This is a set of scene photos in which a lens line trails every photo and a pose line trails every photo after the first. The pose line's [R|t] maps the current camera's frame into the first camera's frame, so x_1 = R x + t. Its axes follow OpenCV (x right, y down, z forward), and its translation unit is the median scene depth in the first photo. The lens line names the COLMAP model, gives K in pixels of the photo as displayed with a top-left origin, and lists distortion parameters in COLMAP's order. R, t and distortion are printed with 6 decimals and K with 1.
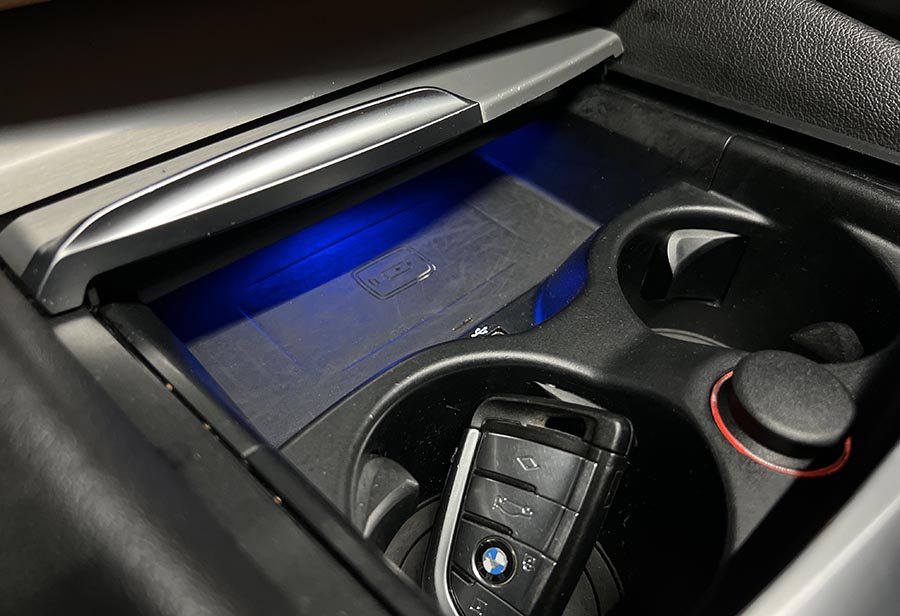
lens RADIAL K [[714.5, 0, 450.0], [0, 714.5, 308.0], [0, 0, 1]] dist [-0.016608, -0.003509]
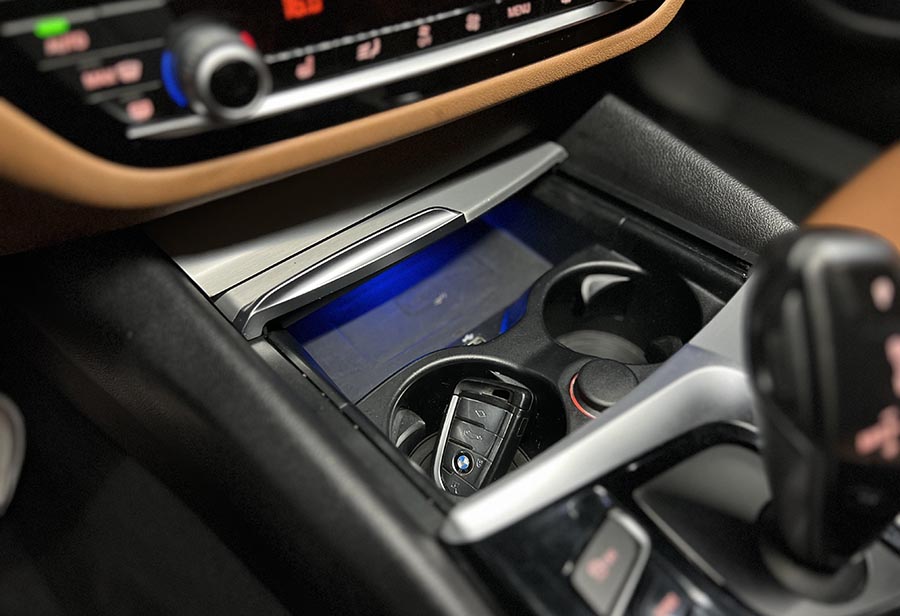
lens RADIAL K [[703.7, 0, 465.2], [0, 703.7, 310.3], [0, 0, 1]] dist [-0.001723, -0.003077]
pose [[0.998039, 0.006468, -0.062264, 0.176365], [-0.002211, 0.997670, 0.068192, -0.186599], [0.062560, -0.067921, 0.995727, -0.860385]]
